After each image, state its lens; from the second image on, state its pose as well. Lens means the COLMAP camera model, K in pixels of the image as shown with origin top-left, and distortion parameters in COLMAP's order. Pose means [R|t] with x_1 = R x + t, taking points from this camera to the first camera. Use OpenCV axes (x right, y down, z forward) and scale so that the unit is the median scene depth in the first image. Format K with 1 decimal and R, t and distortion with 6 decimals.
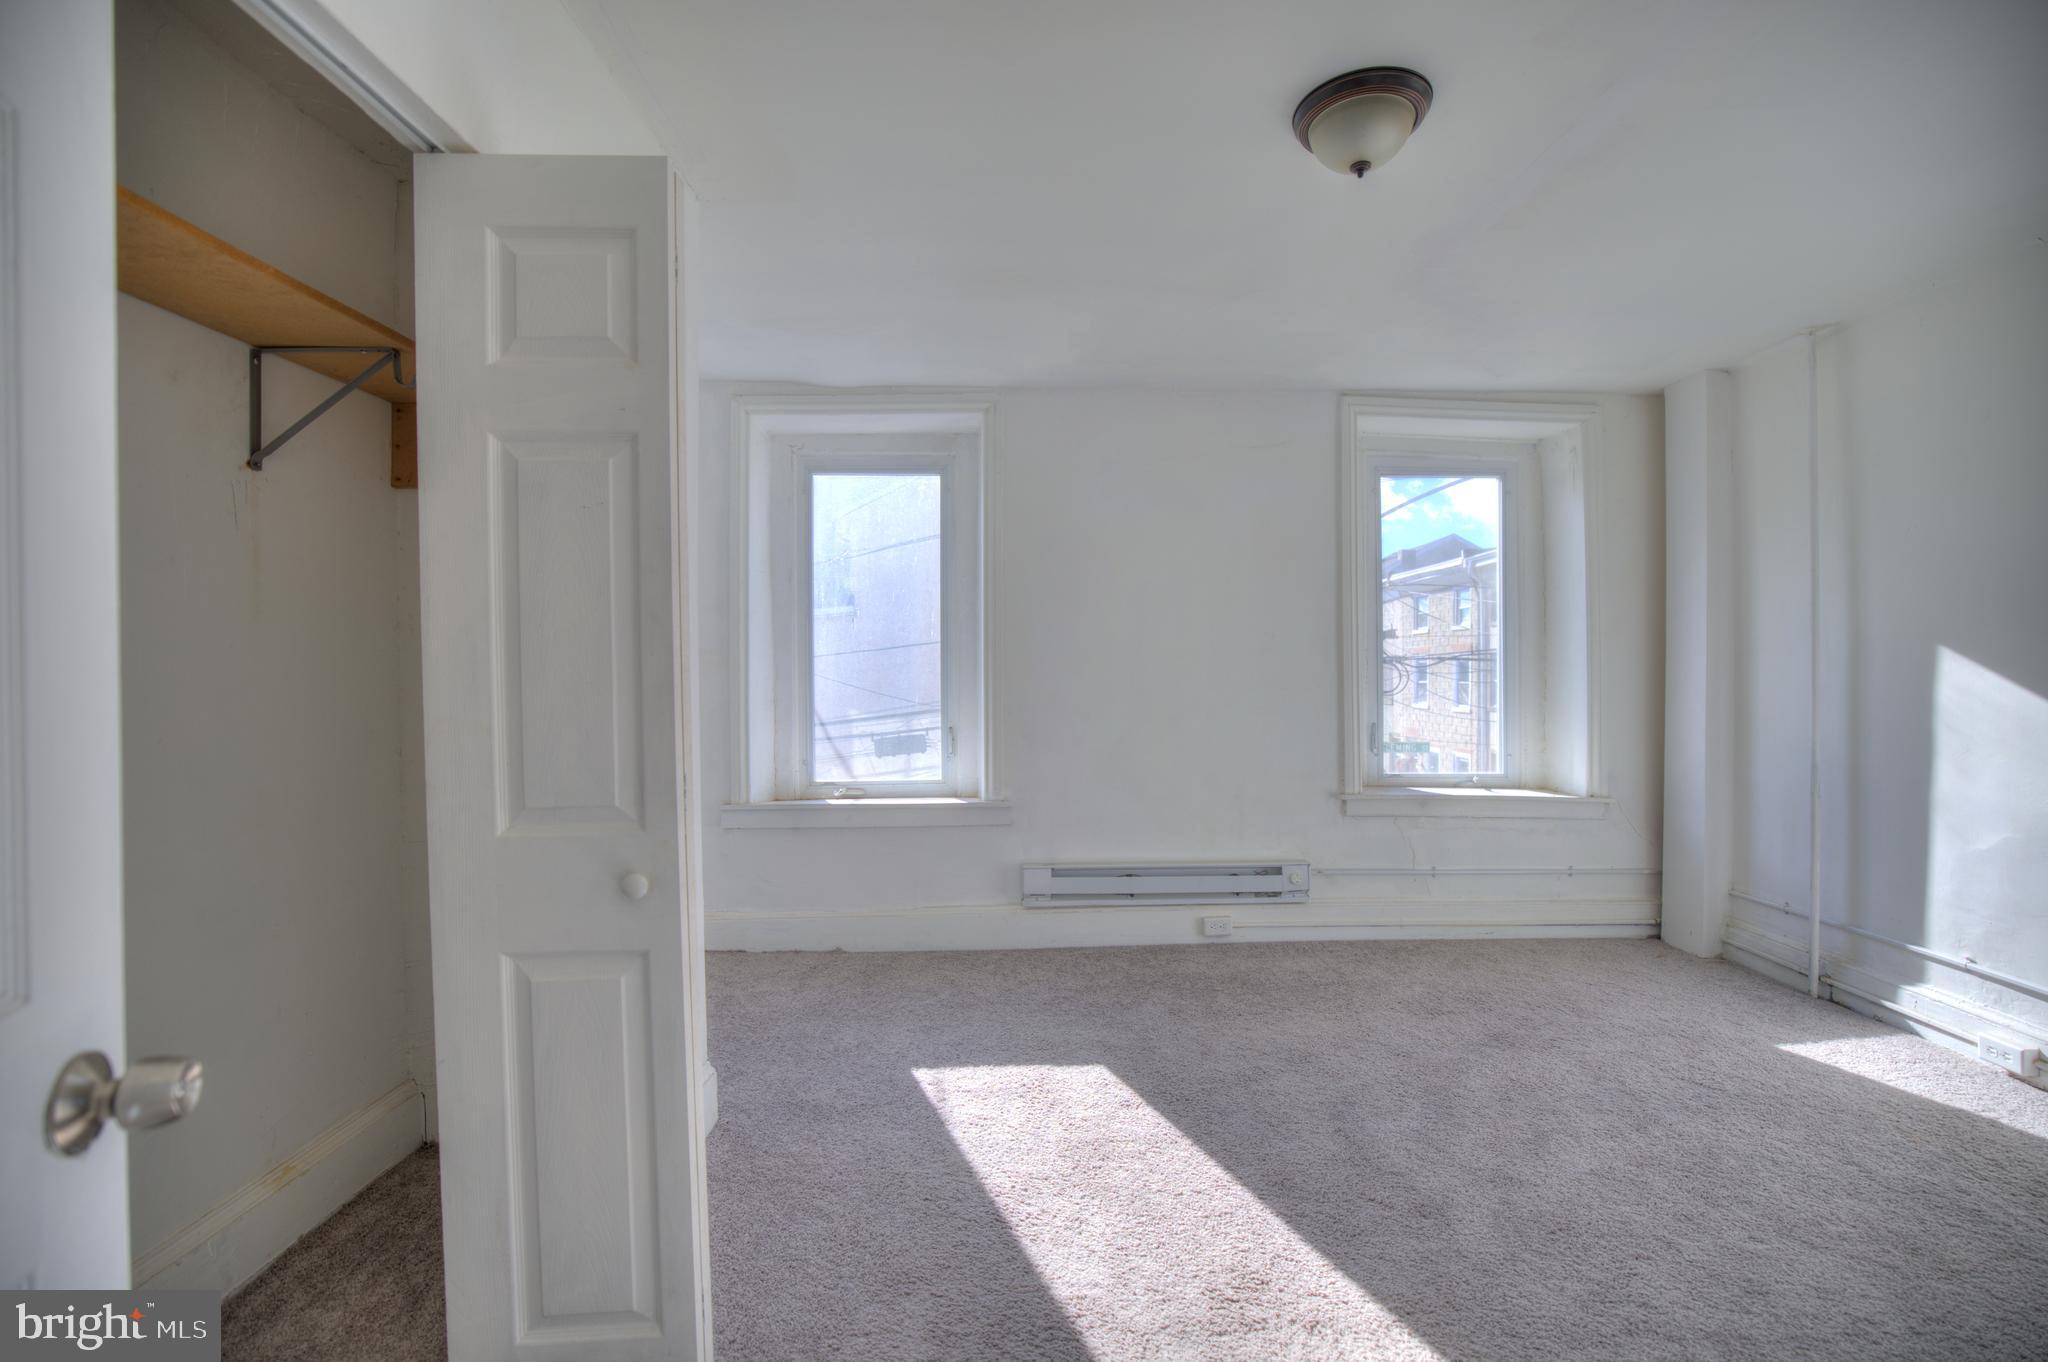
lens RADIAL K [[889.6, 0, 1036.6], [0, 889.6, 681.0], [0, 0, 1]] dist [-0.030819, 0.011146]
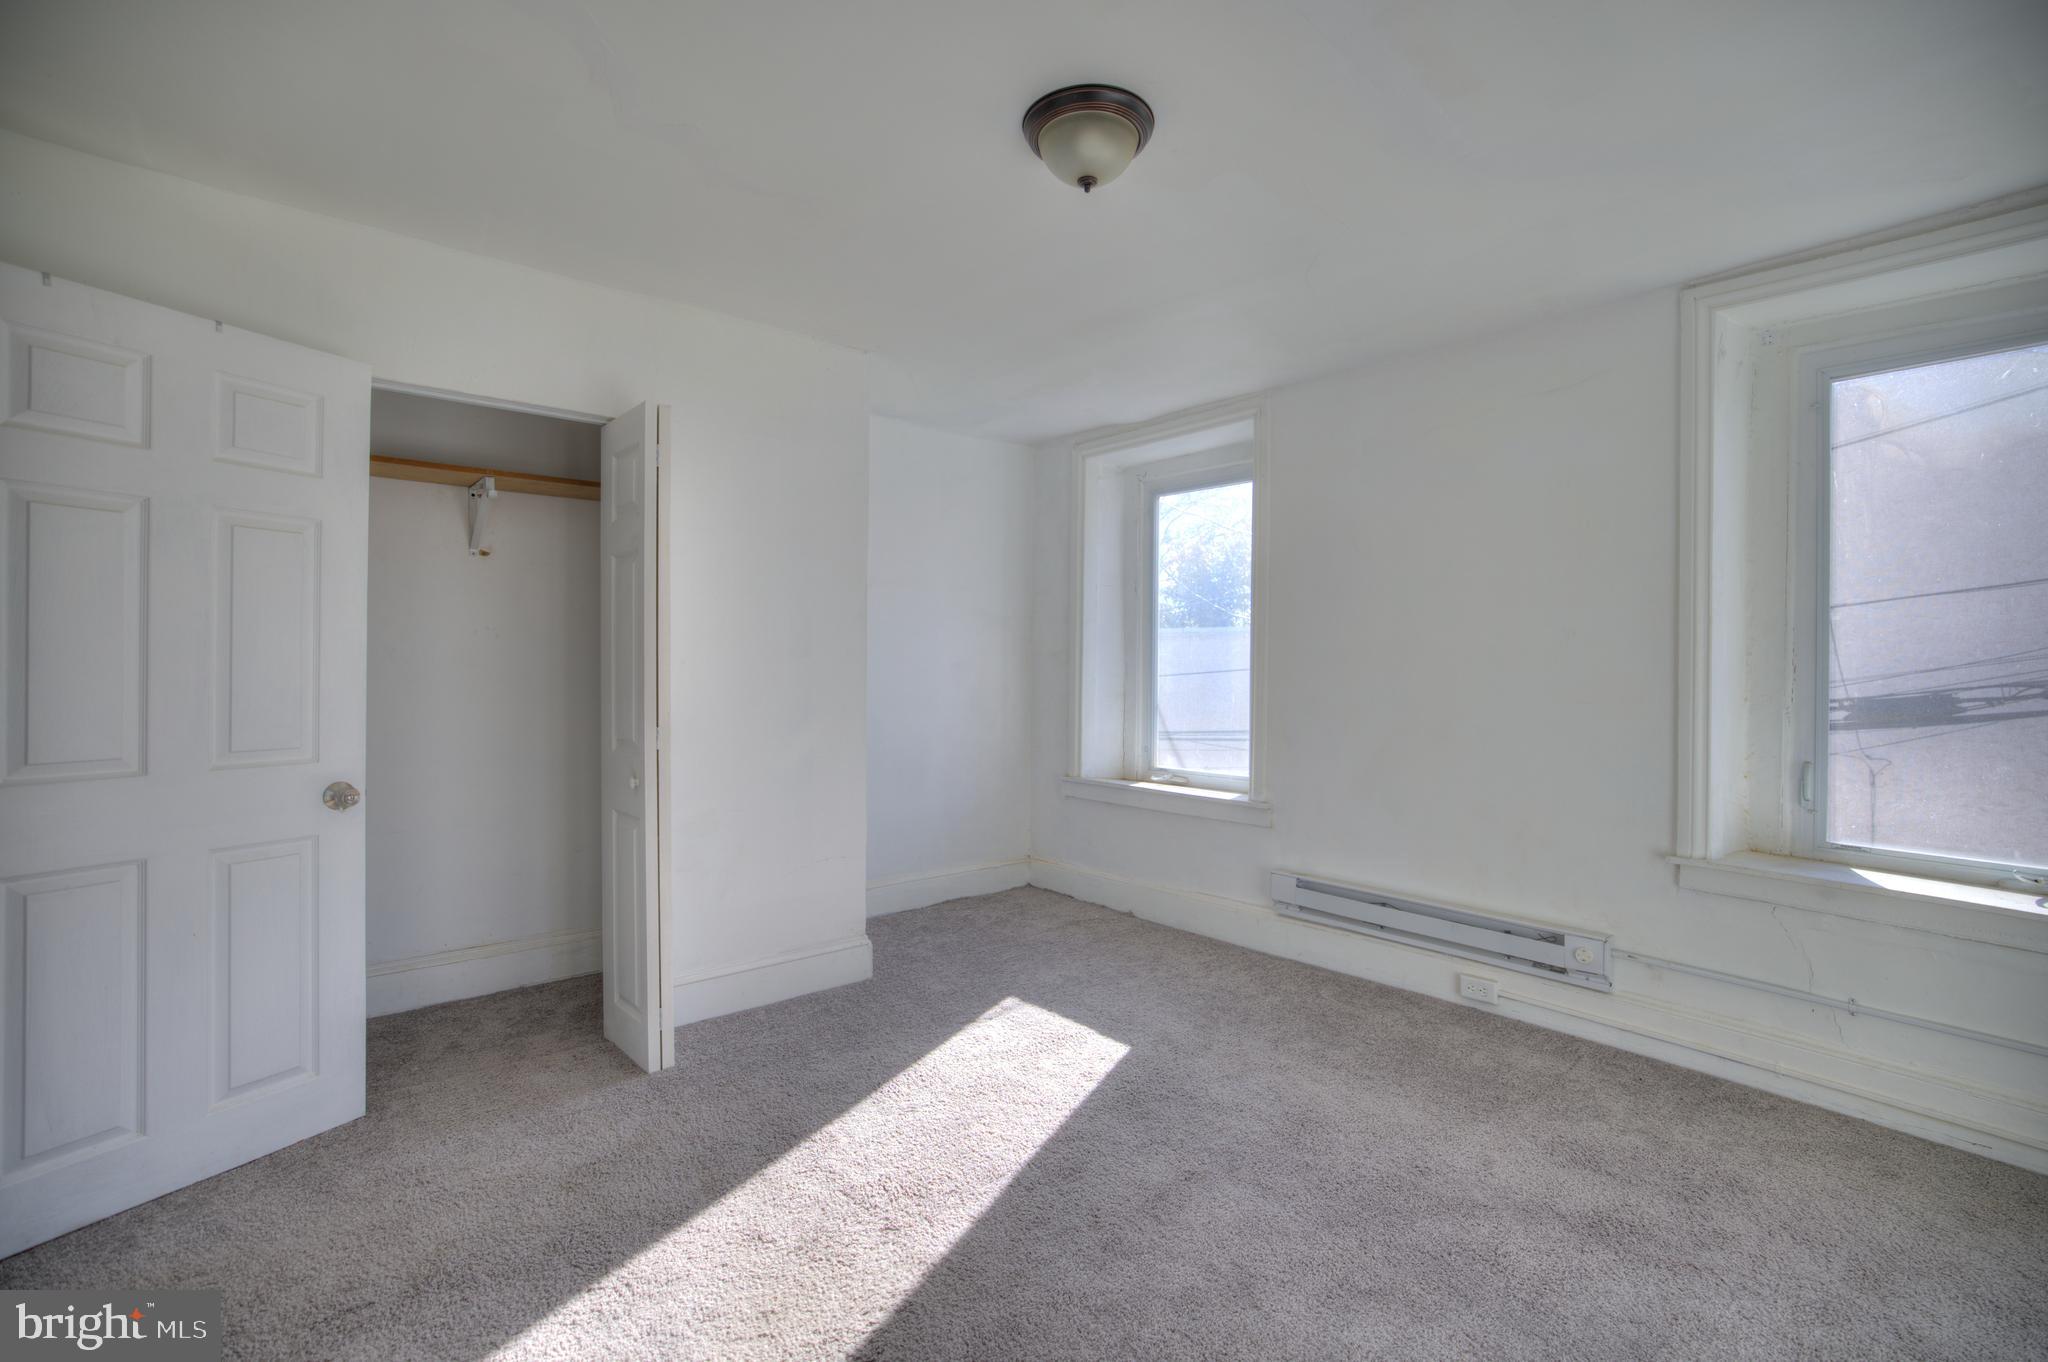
lens RADIAL K [[889.6, 0, 1009.9], [0, 889.6, 670.8], [0, 0, 1]] dist [-0.030819, 0.011146]
pose [[0.629265, 0.016254, -0.777021, 0.715258], [-0.016563, 0.999835, 0.007502, -0.020758], [0.777014, 0.008149, 0.629430, 0.192479]]
